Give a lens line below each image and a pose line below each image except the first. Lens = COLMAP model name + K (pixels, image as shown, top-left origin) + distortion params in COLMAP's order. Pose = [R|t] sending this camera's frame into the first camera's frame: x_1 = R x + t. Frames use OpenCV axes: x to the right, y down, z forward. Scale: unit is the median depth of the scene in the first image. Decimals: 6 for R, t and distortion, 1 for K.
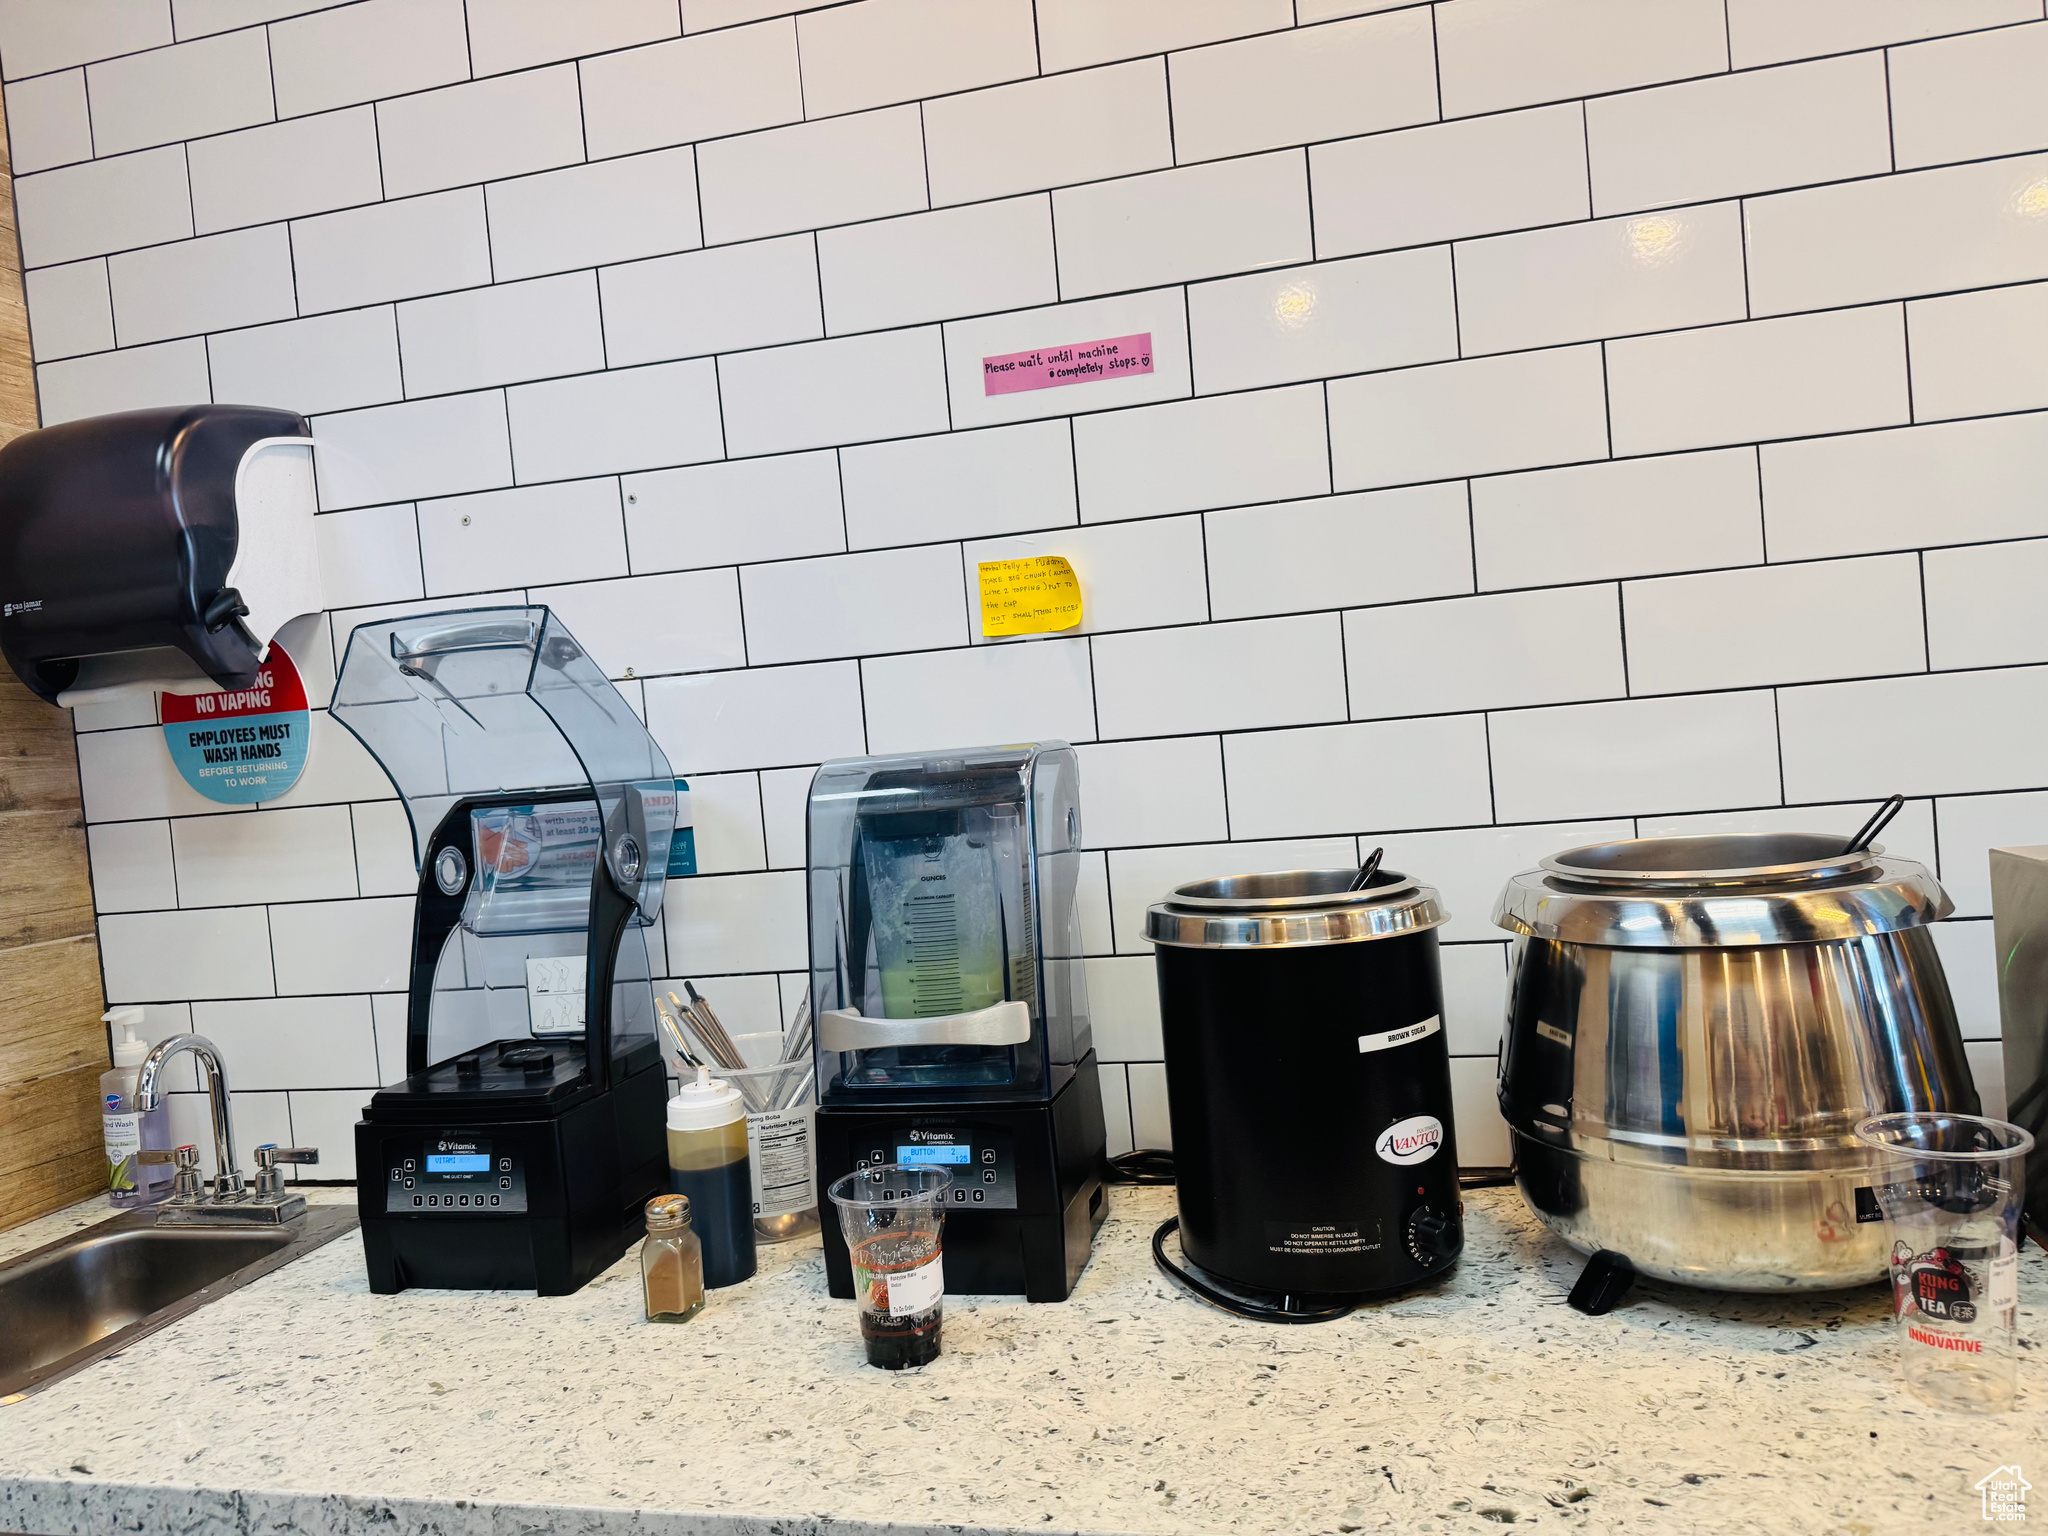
lens RADIAL K [[1463.5, 0, 1024.0], [0, 1463.5, 768.0], [0, 0, 1]] dist [0.073537, -0.081362]
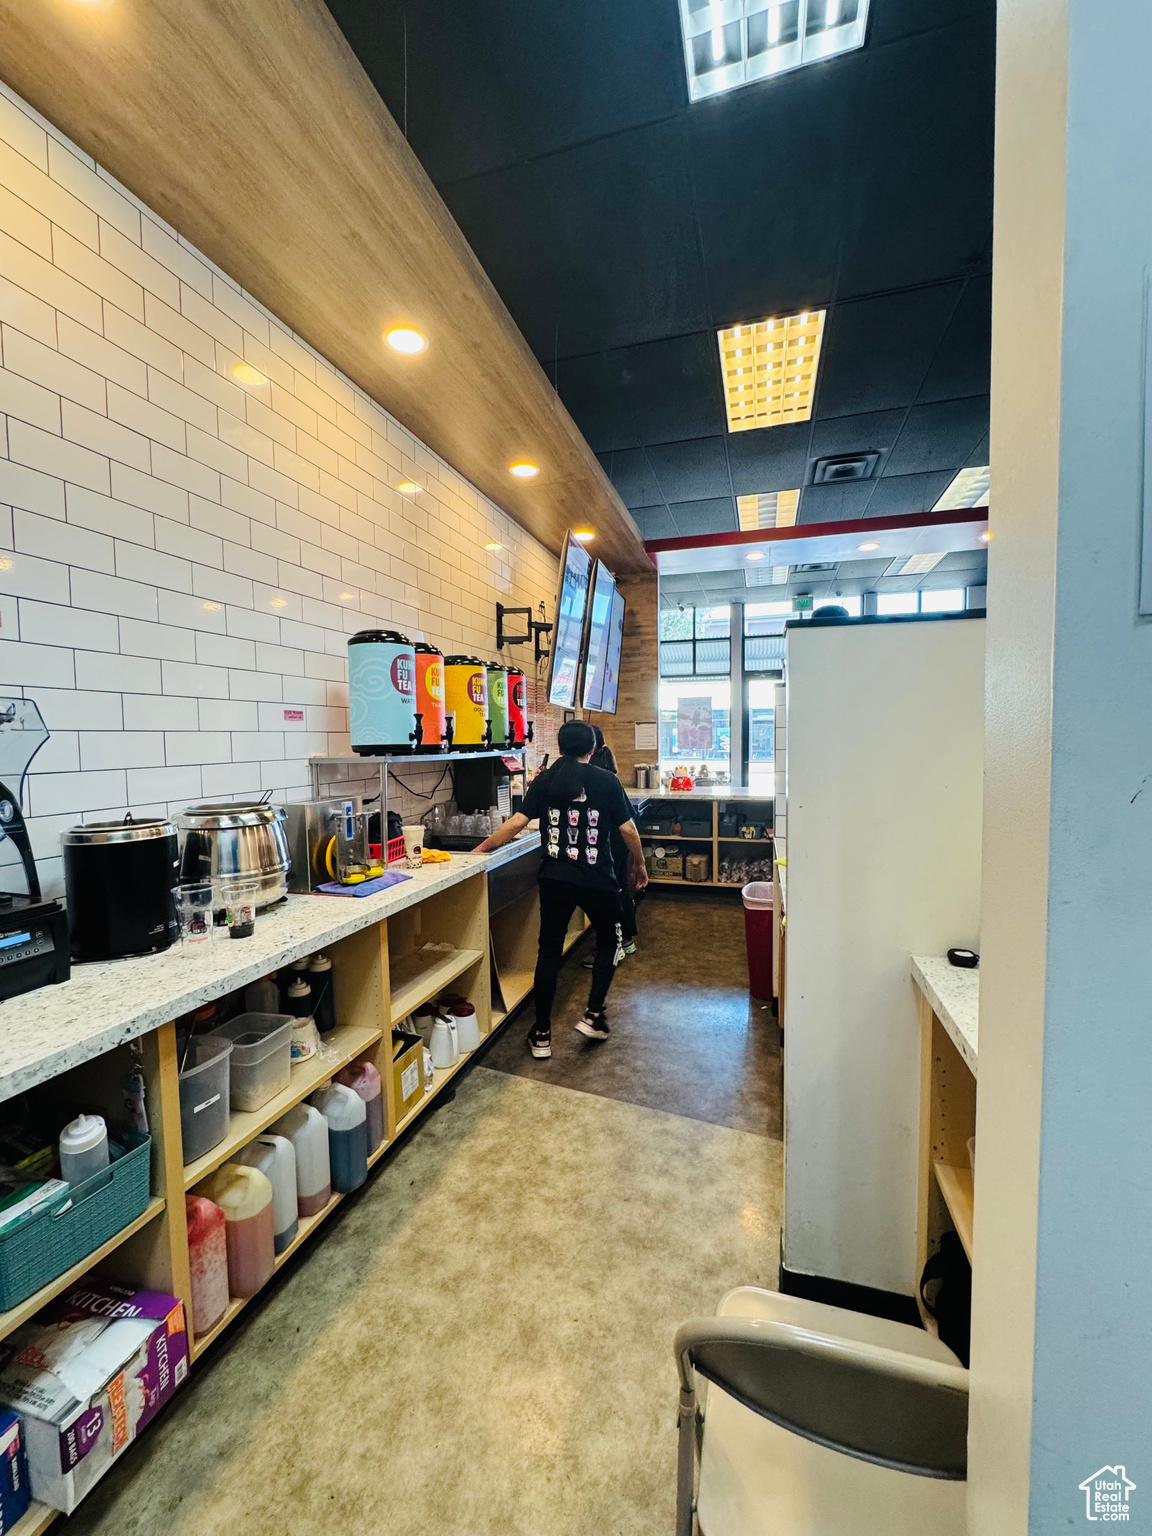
lens RADIAL K [[616.0, 0, 576.0], [0, 616.0, 768.0], [0, 0, 1]] dist [-0.002147, 0.000076]
pose [[0.055317, 0.033254, 0.997915, -0.993429], [0.044447, 0.998372, -0.035733, 0.052059], [-0.997479, 0.046331, 0.053749, -0.007318]]
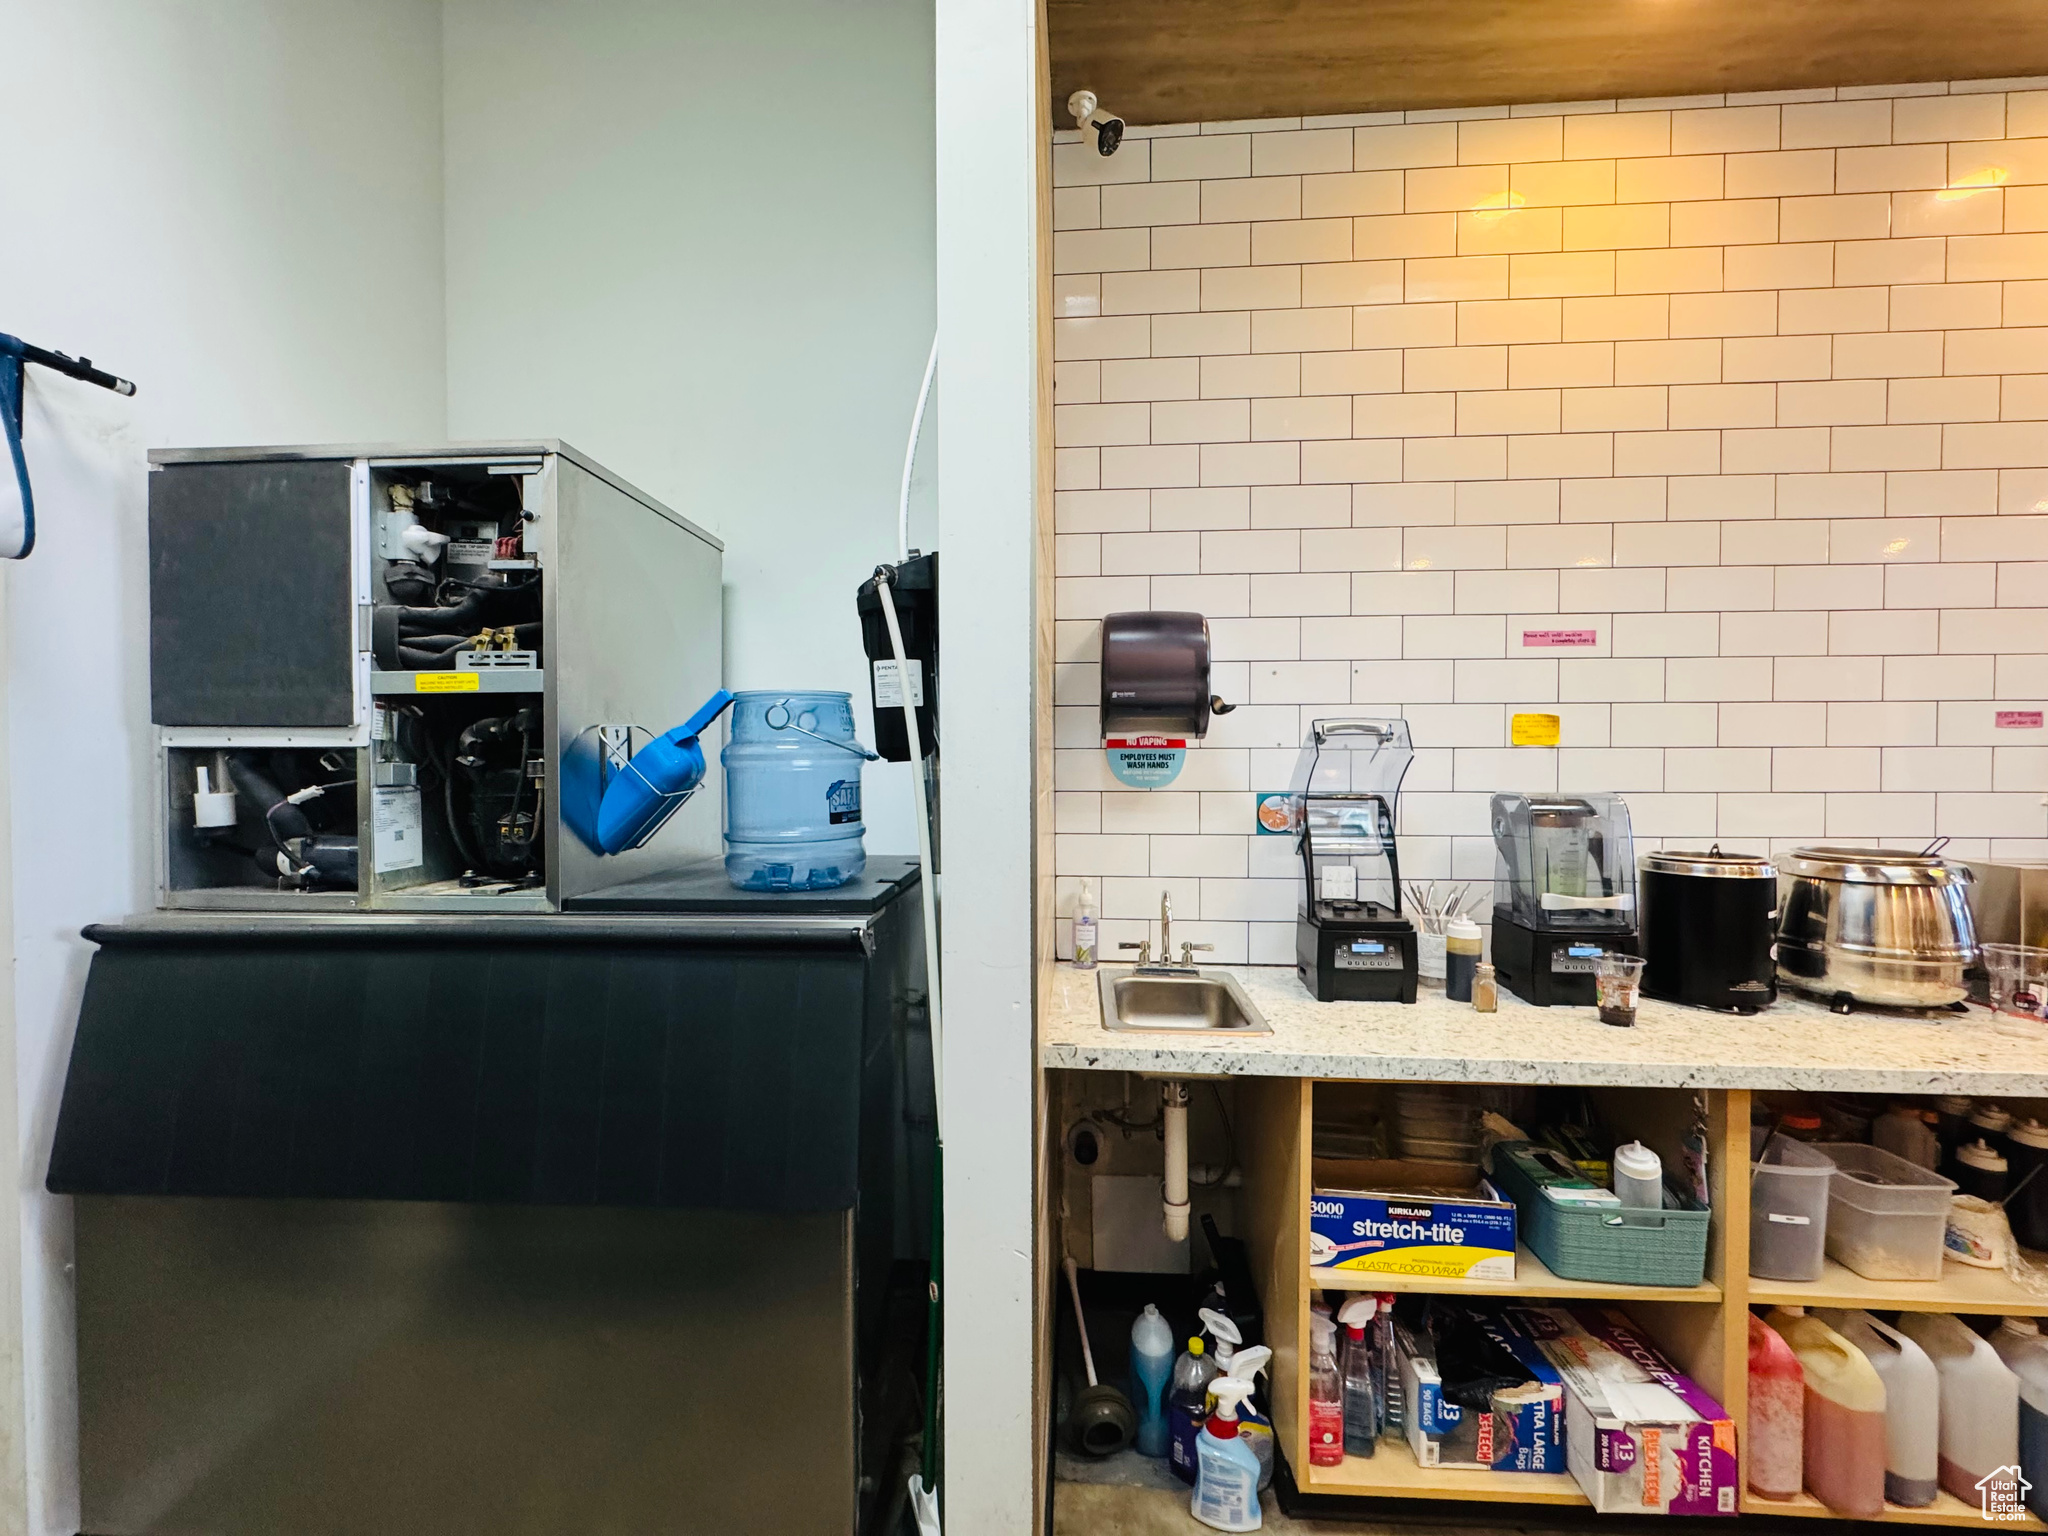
lens RADIAL K [[821.4, 0, 1024.0], [0, 821.4, 768.0], [0, 0, 1]] dist [-0.002147, 0.000076]
pose [[0.982404, 0.079955, 0.168790, -1.224590], [-0.076049, 0.996668, -0.029490, 0.059872], [-0.170586, 0.016135, 0.985211, -0.230704]]
